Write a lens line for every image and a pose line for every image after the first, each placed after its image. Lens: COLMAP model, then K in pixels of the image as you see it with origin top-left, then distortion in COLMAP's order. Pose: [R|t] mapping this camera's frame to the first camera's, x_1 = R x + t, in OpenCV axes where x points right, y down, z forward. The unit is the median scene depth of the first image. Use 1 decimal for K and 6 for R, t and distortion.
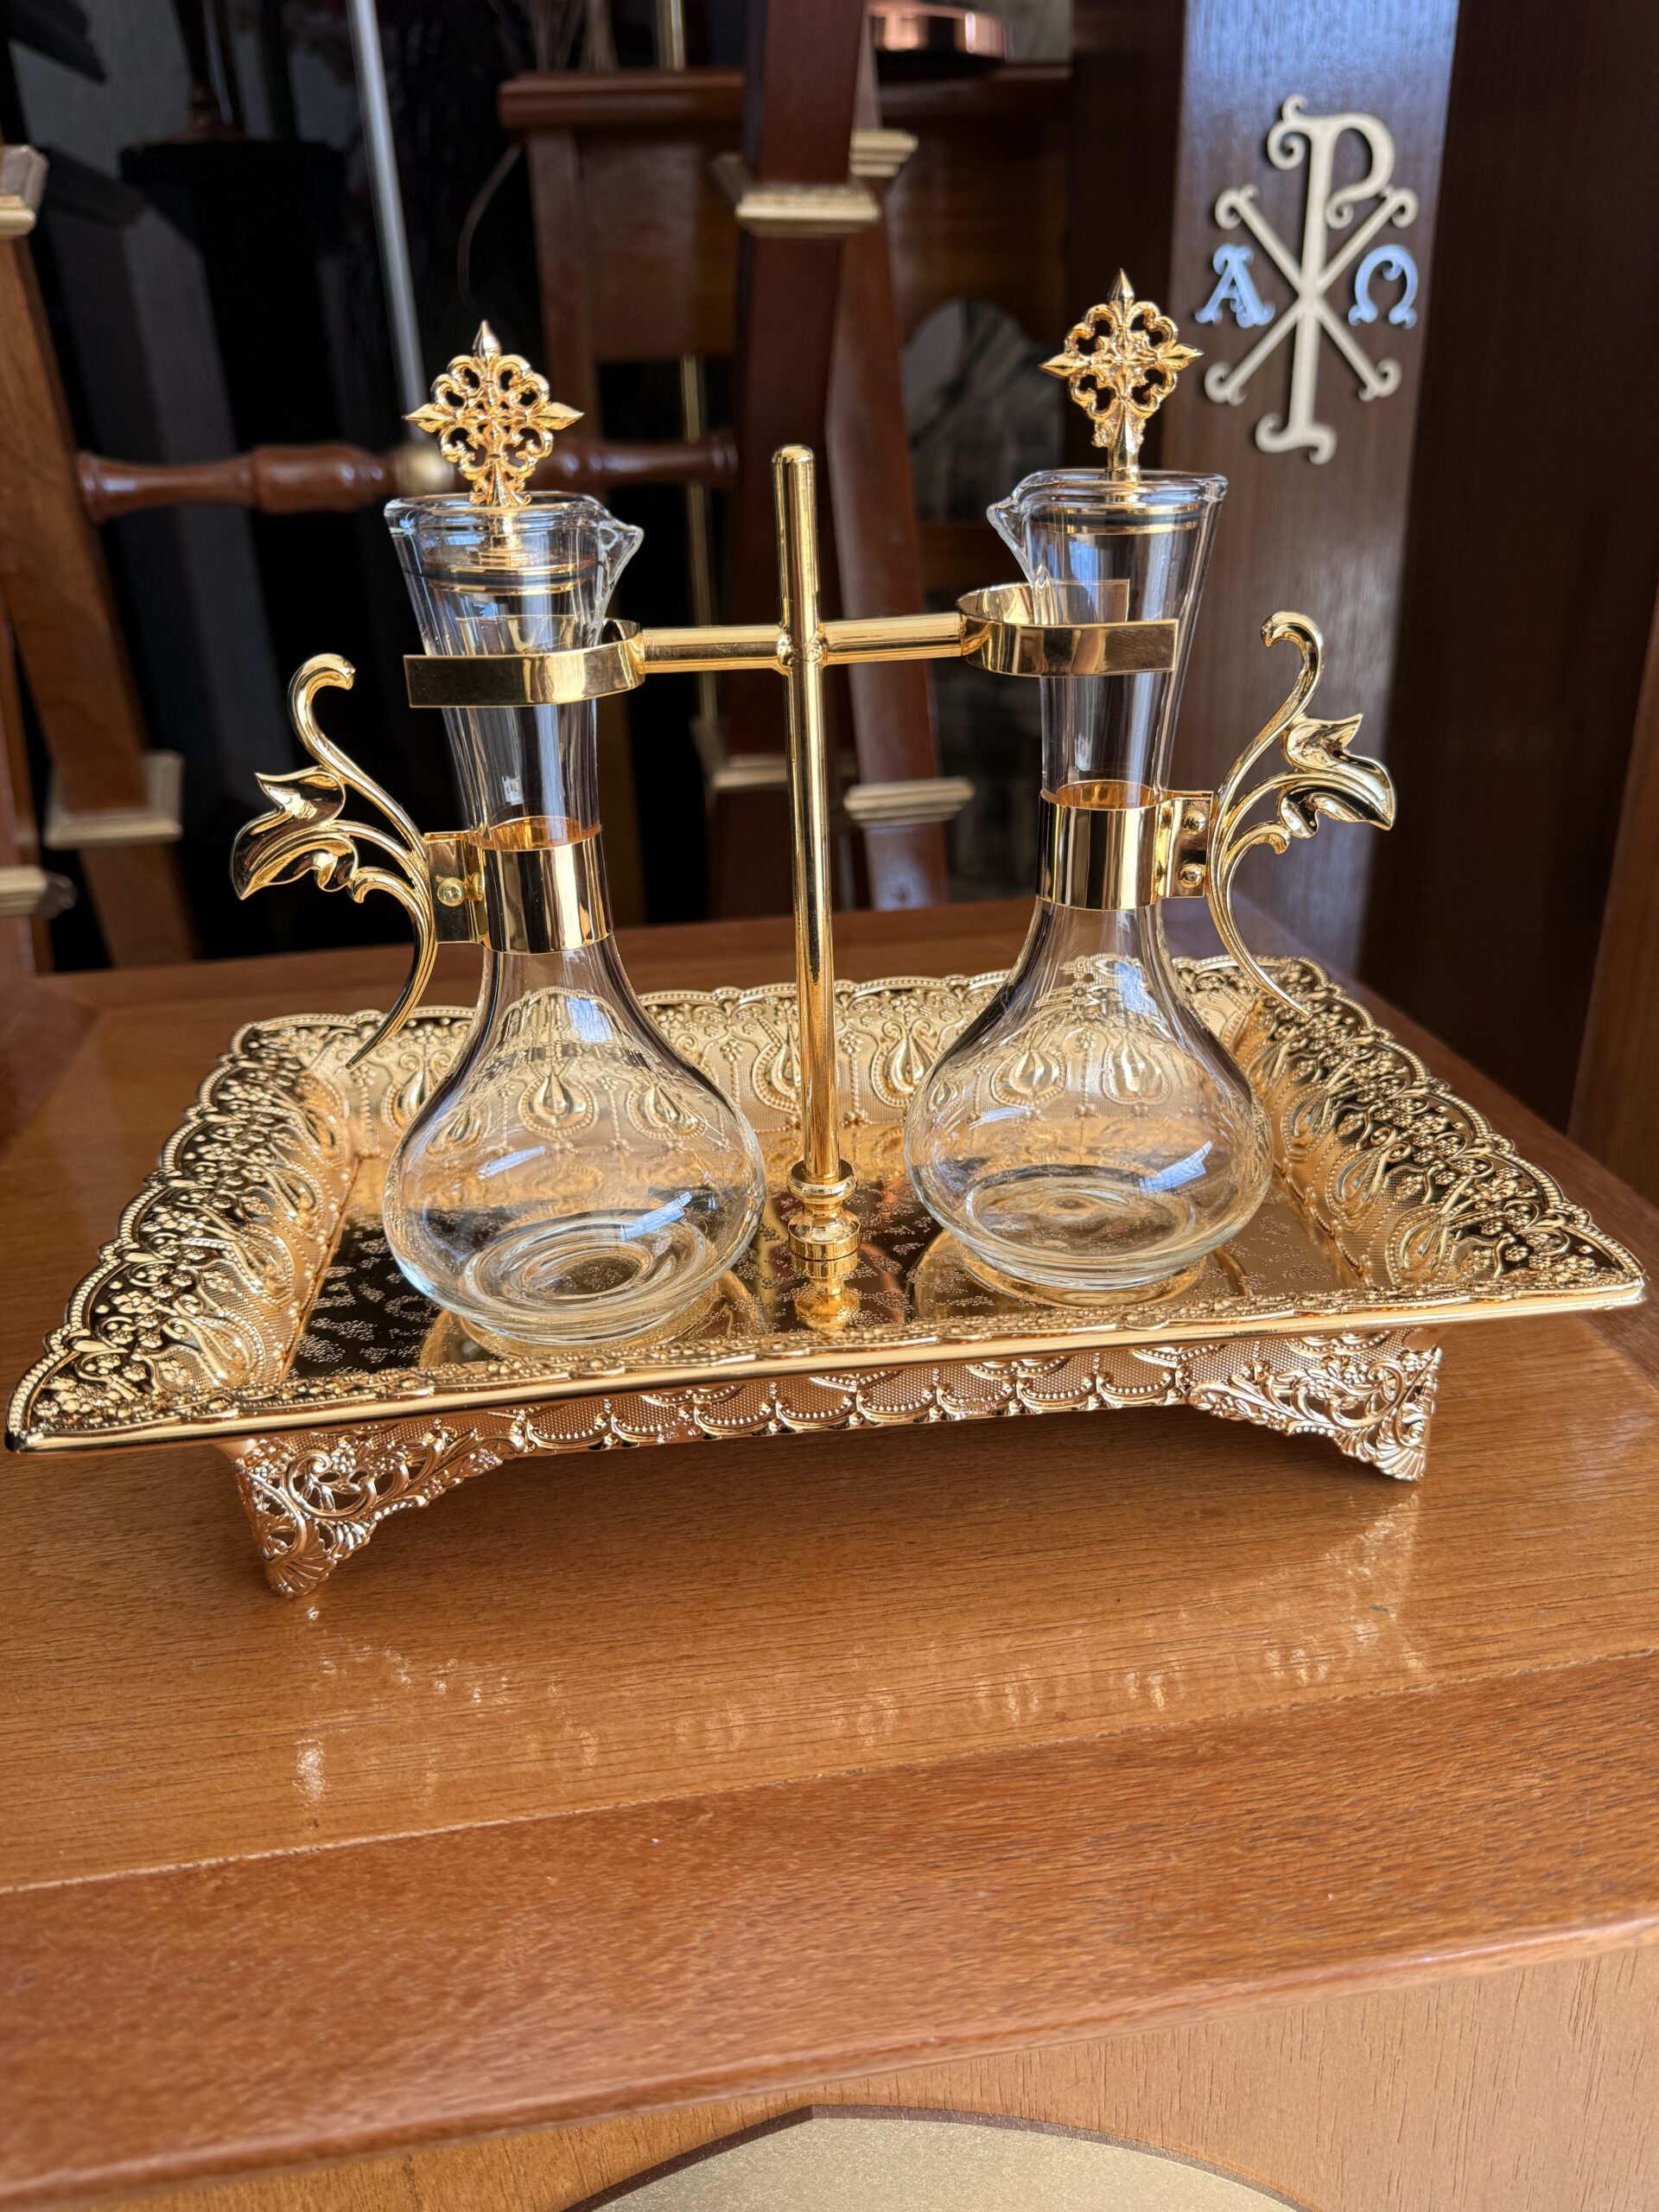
lens RADIAL K [[1666.8, 0, 816.8], [0, 1666.8, 1114.0], [0, 0, 1]] dist [-0.016650, -0.007323]
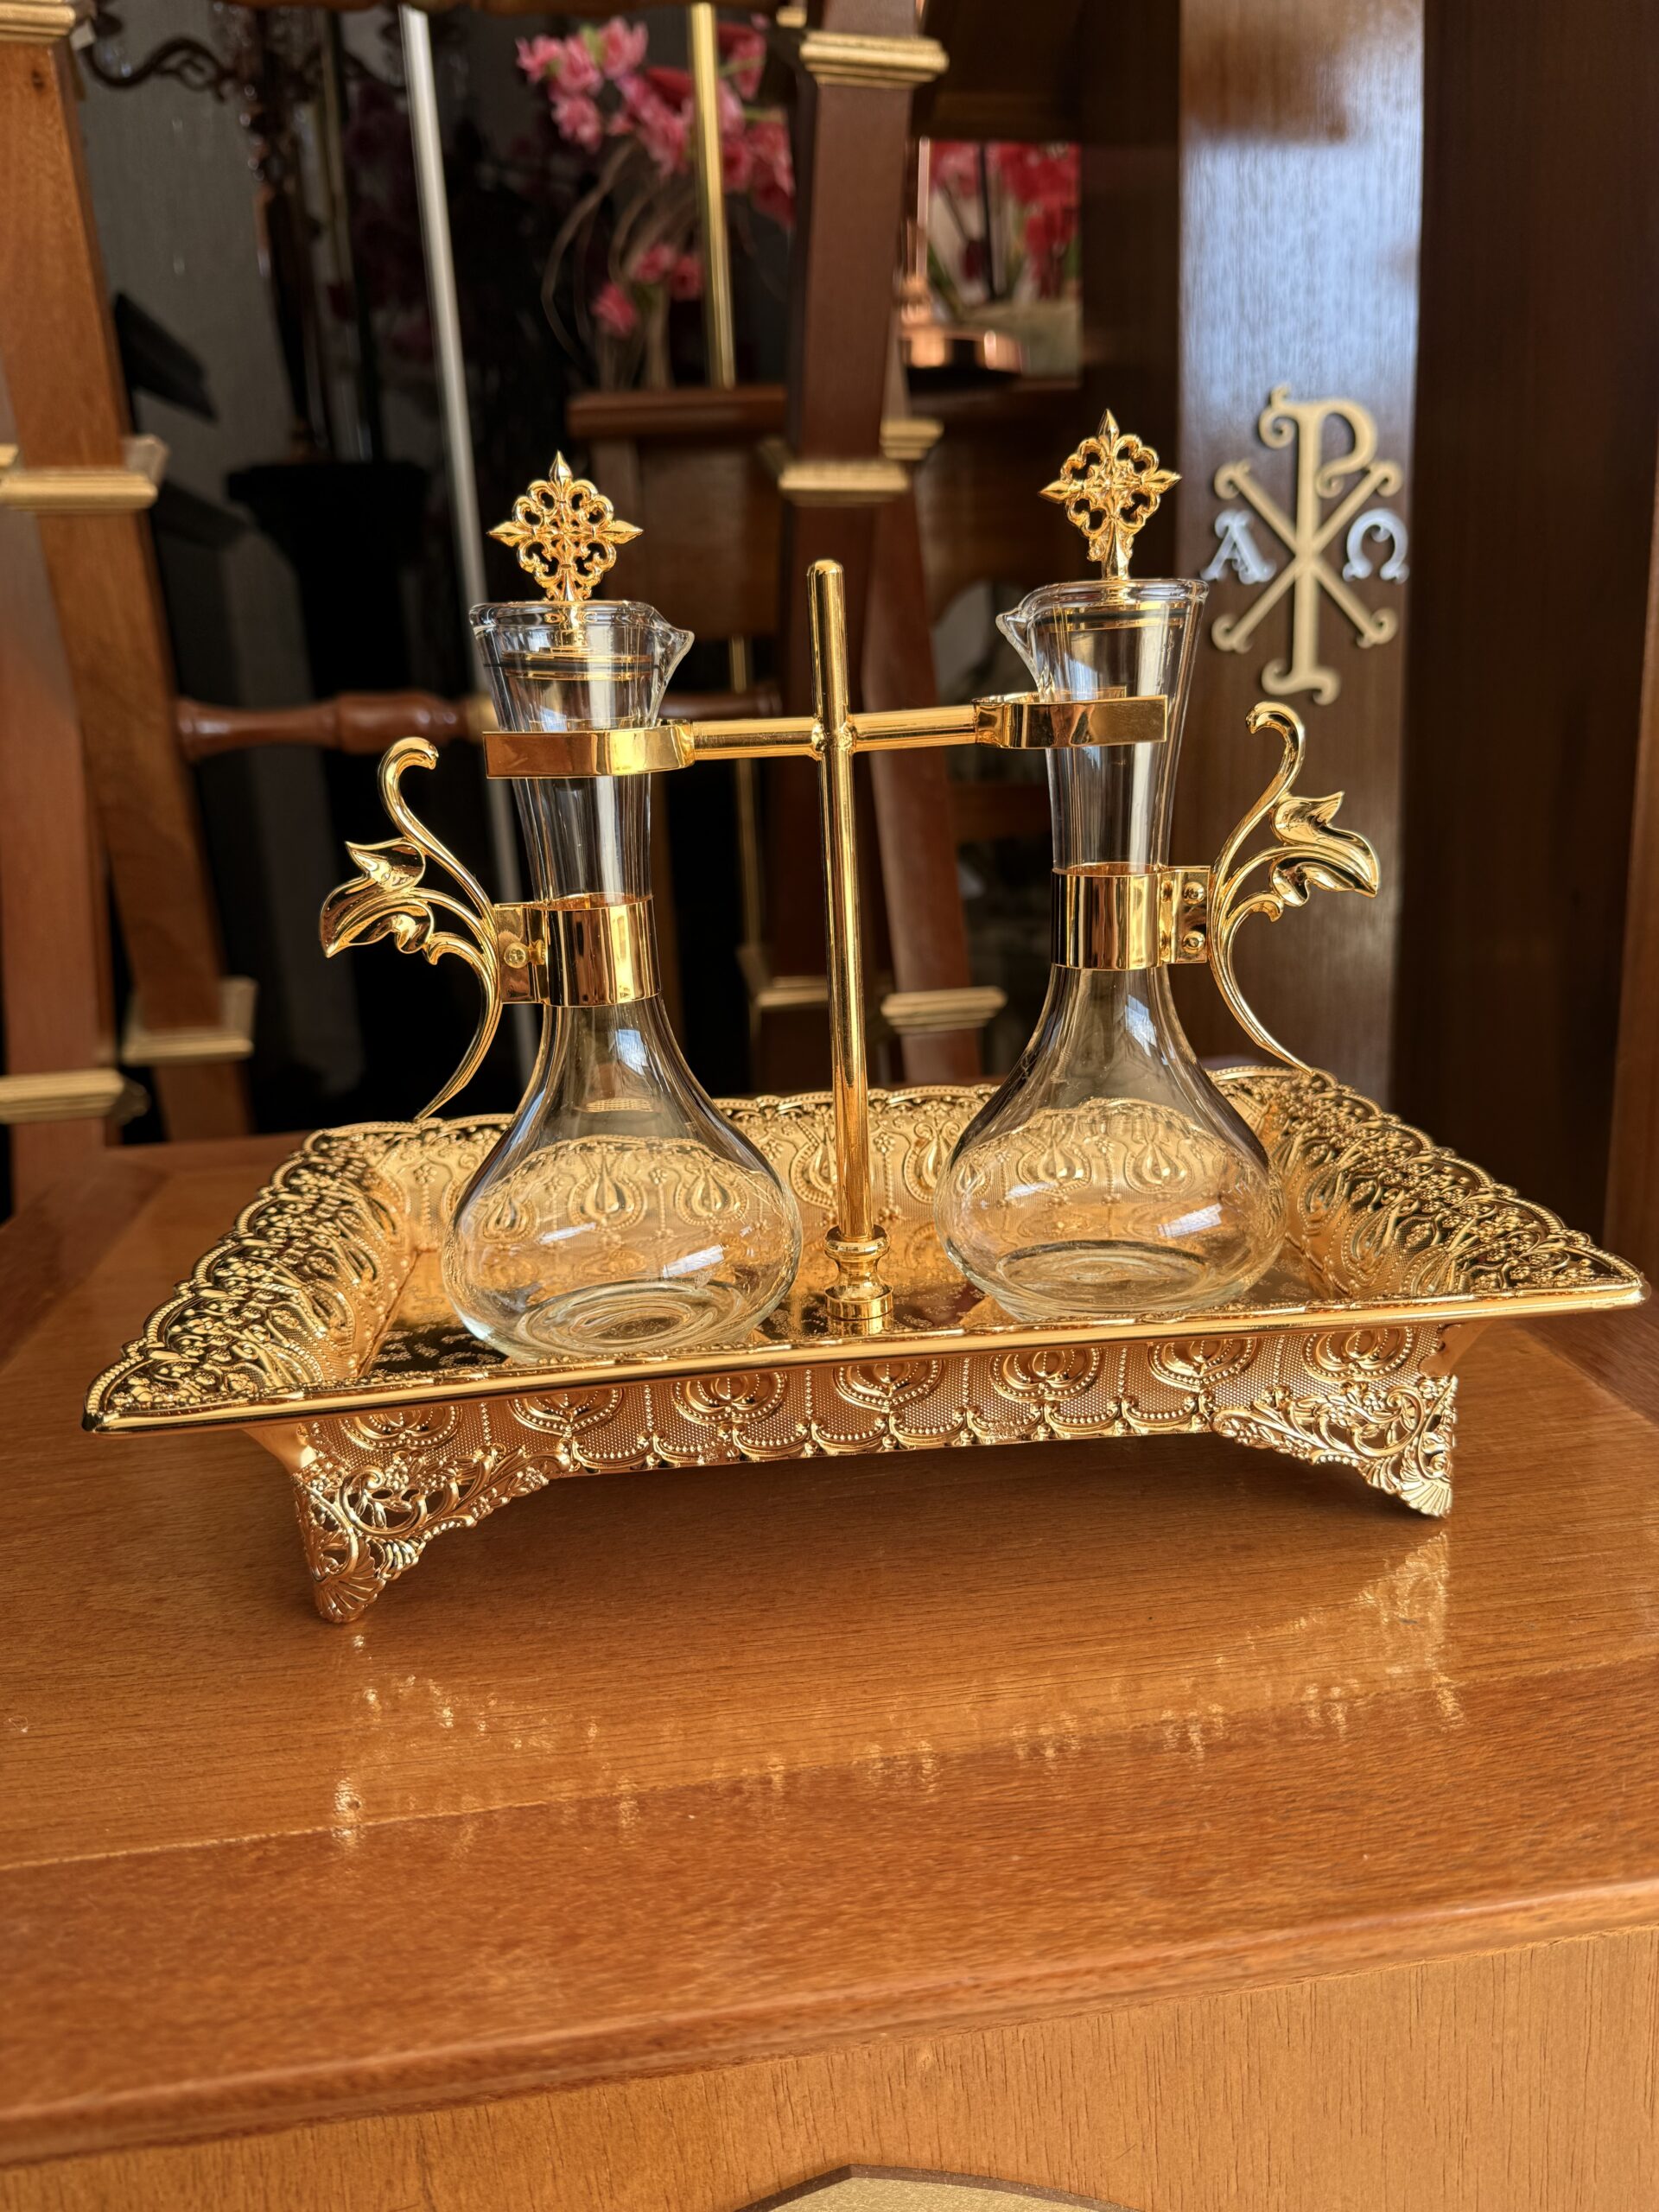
lens RADIAL K [[1666.8, 0, 815.6], [0, 1666.8, 1095.0], [0, 0, 1]] dist [-0.016650, -0.007323]
pose [[0.999607, -0.007271, -0.027056, 0.007218], [0.002239, 0.983382, -0.181534, 0.158014], [0.027926, 0.181402, 0.983012, -0.057226]]
